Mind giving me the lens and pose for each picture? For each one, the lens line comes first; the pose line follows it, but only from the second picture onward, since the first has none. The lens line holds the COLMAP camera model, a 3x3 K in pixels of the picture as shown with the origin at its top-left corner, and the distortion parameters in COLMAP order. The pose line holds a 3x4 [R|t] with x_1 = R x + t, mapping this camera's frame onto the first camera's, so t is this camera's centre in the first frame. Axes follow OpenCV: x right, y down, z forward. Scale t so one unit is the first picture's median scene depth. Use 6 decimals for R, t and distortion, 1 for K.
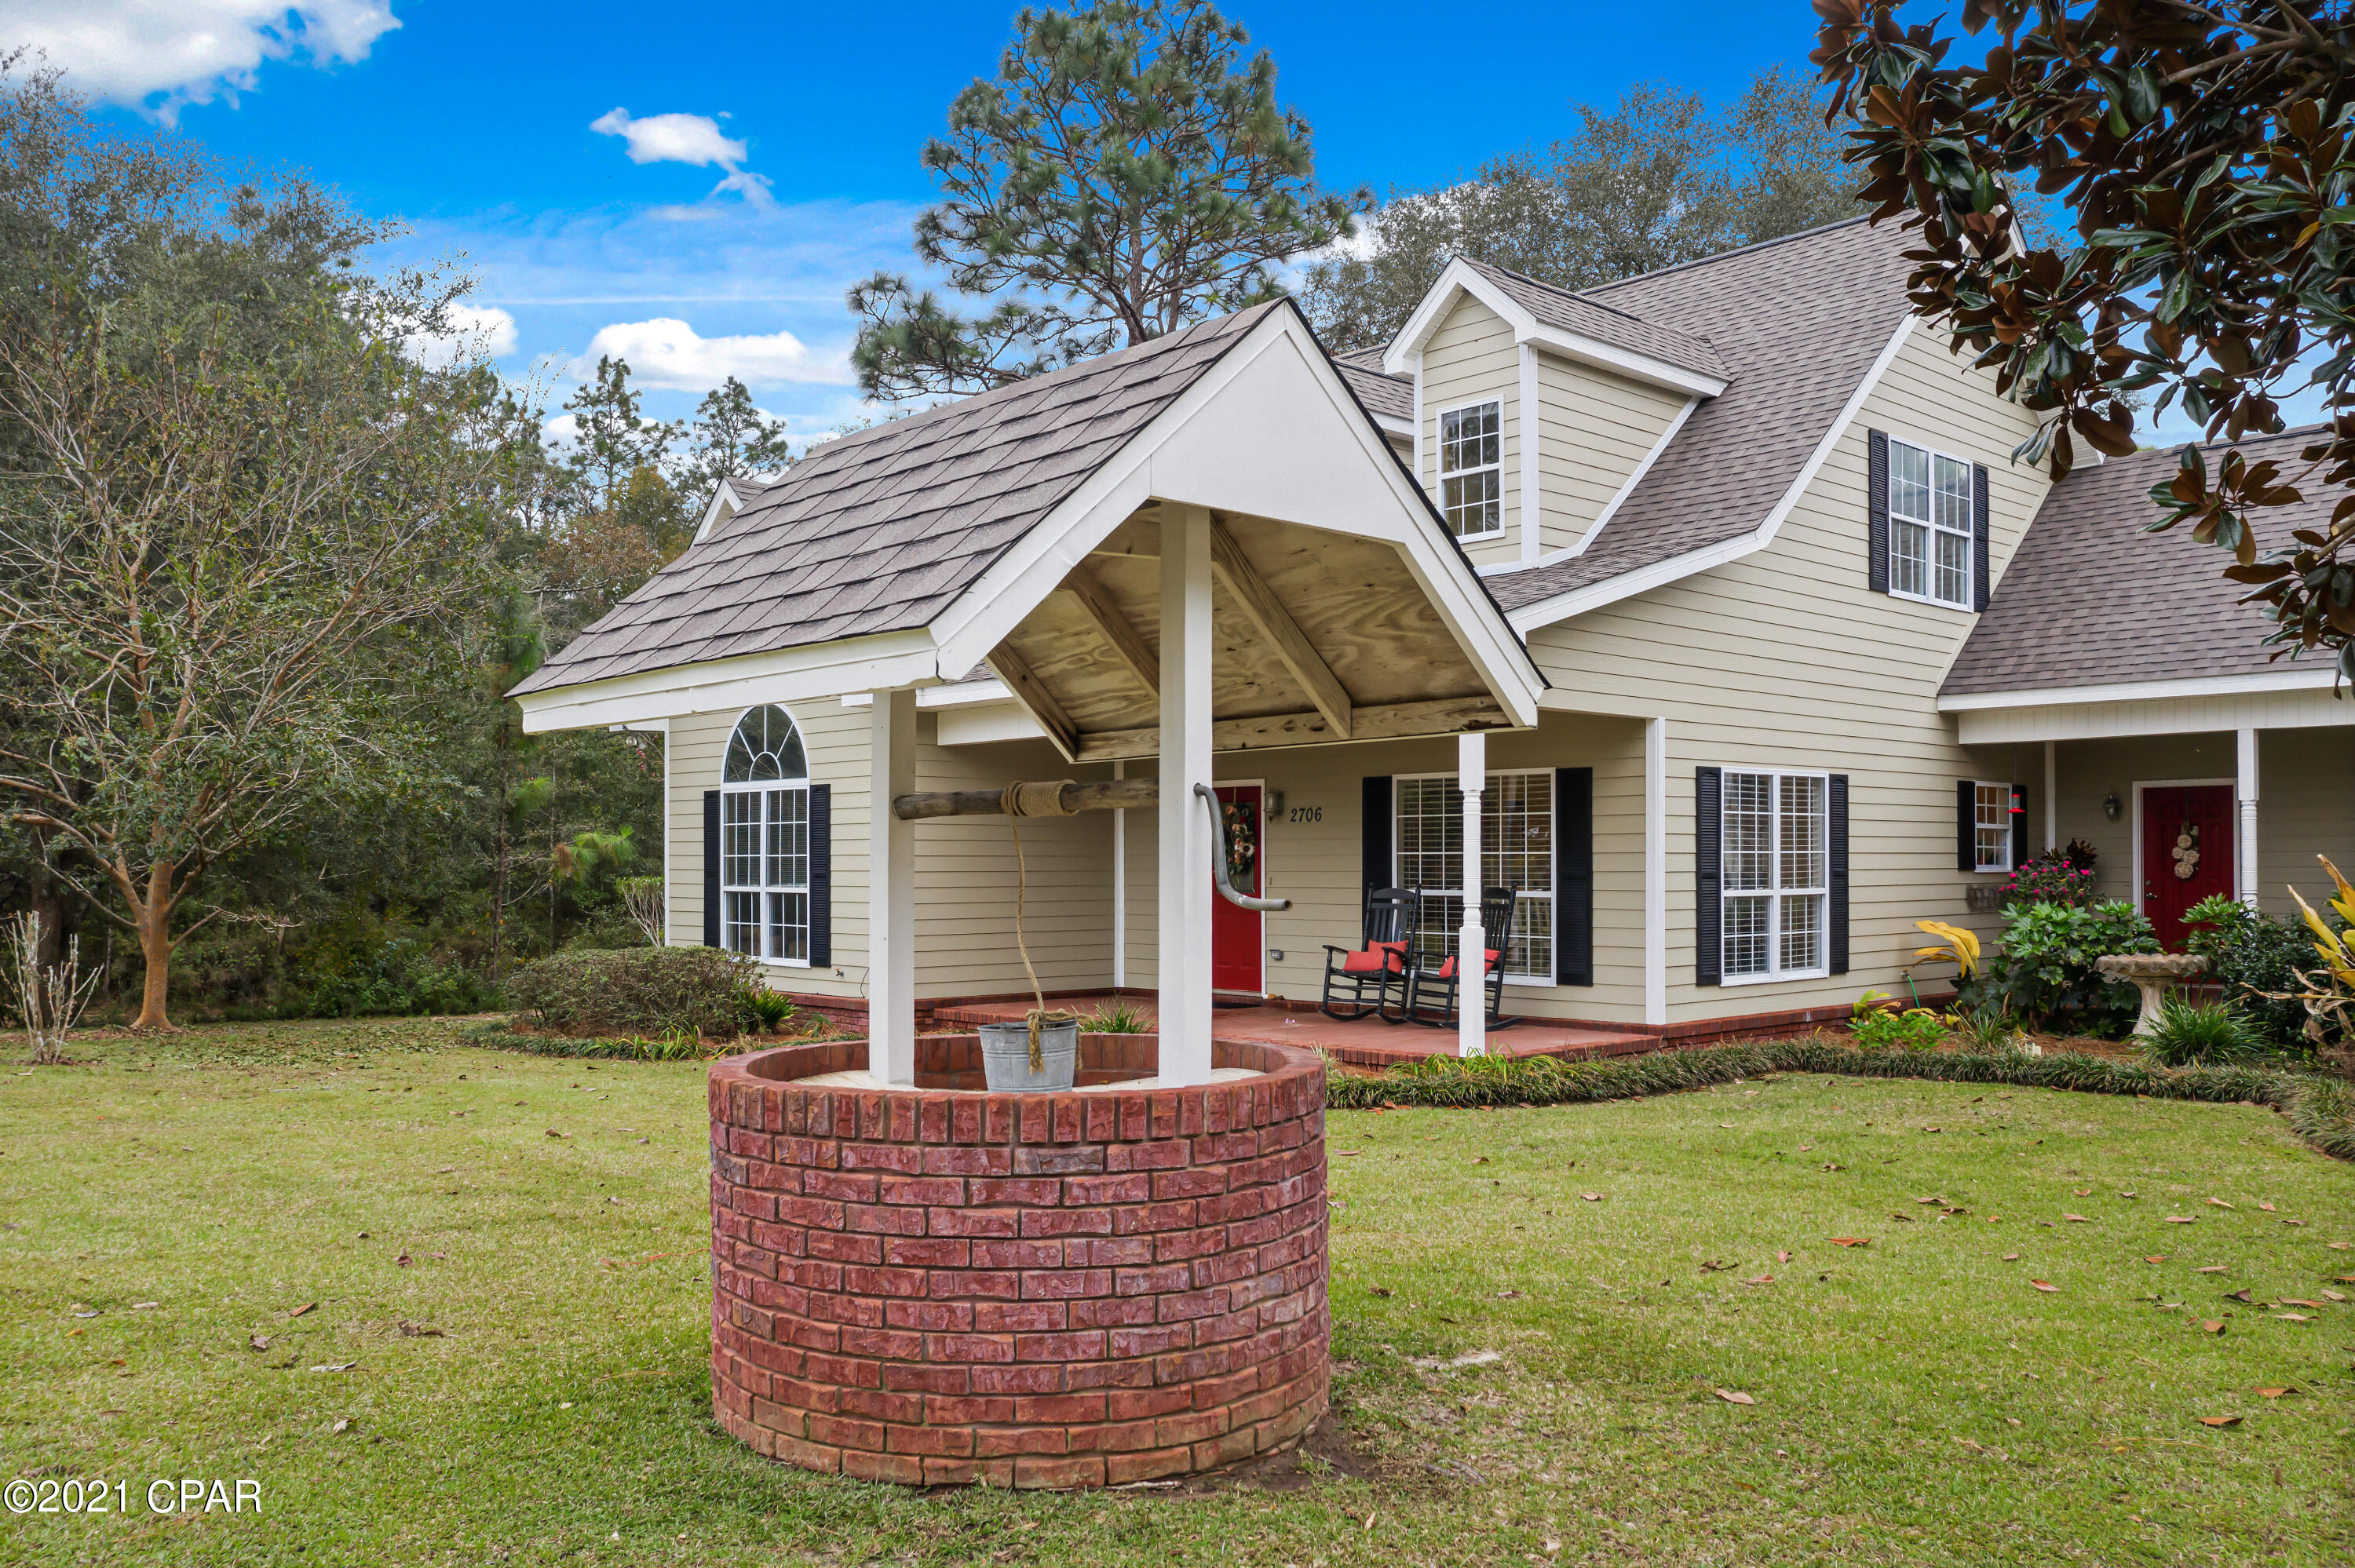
lens RADIAL K [[1863.4, 0, 1178.7], [0, 1863.4, 832.3], [0, 0, 1]] dist [-0.030170, -0.002371]
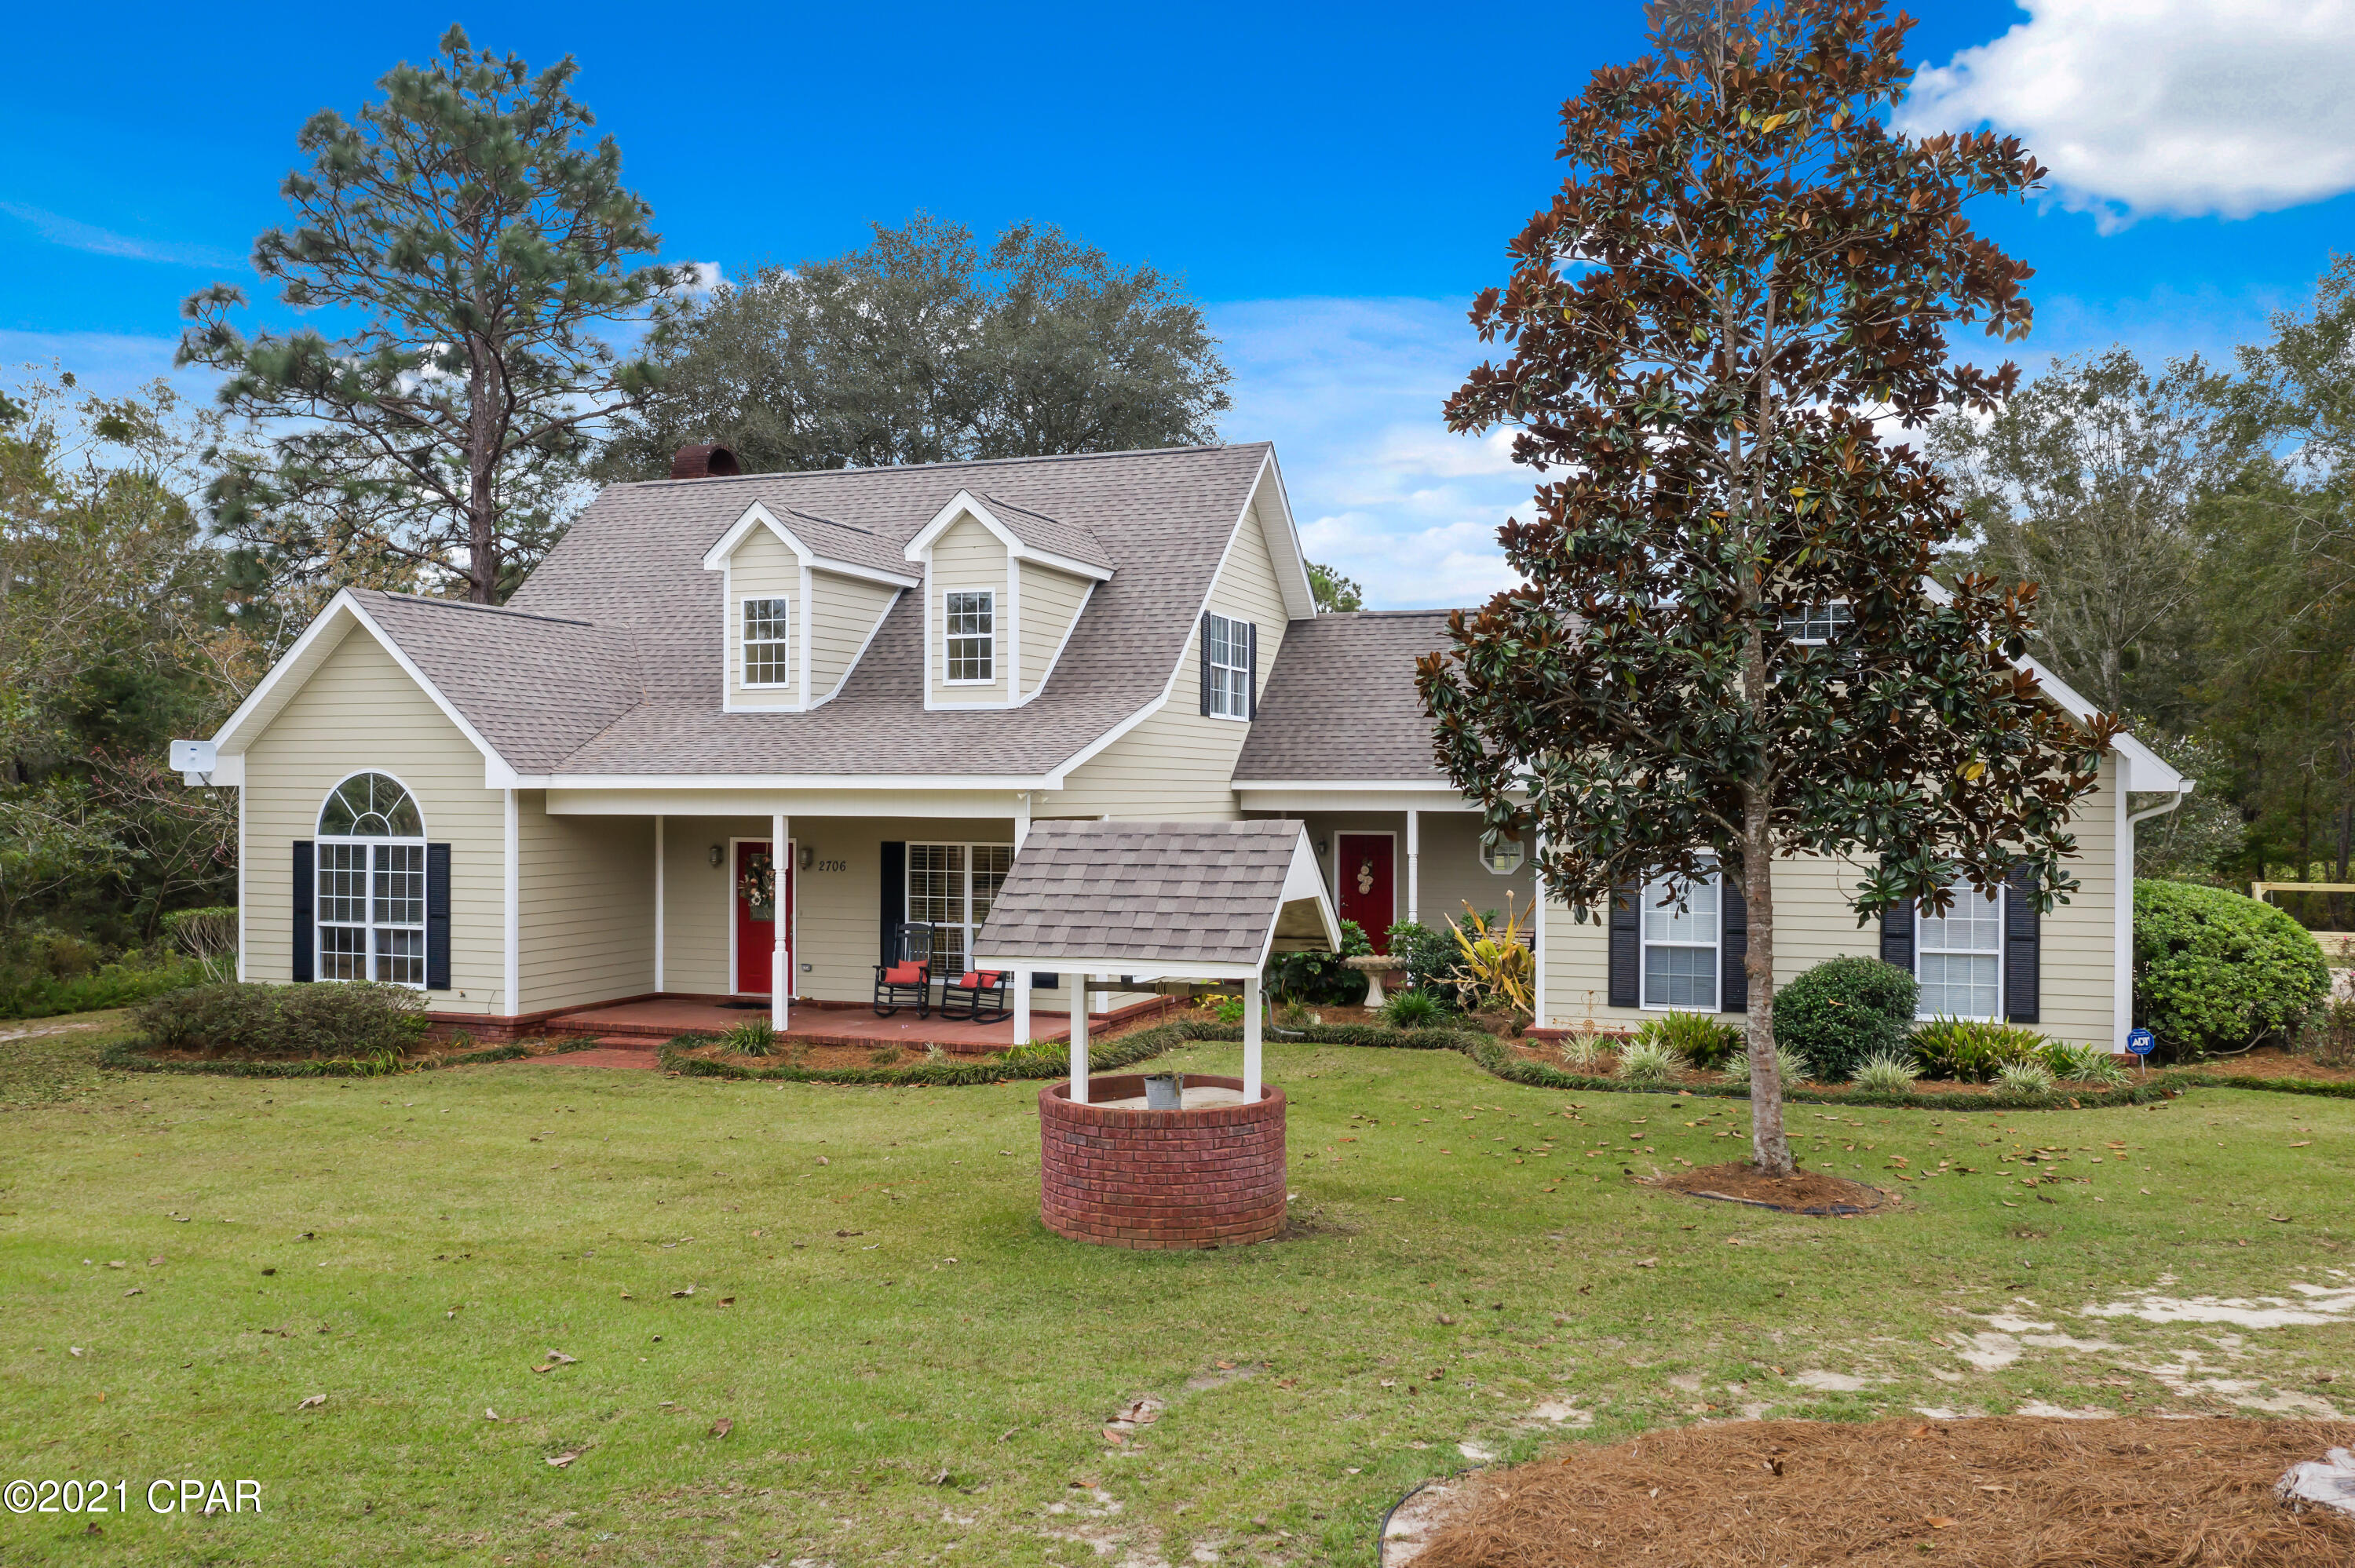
lens RADIAL K [[1840.0, 0, 1177.5], [0, 1840.0, 784.0], [0, 0, 1]] dist [-0.017355, 0.000834]
pose [[0.889975, 0.006376, 0.455965, -0.312374], [-0.011948, 0.999885, 0.009338, -0.082578], [-0.455853, -0.013758, 0.889948, -0.317007]]
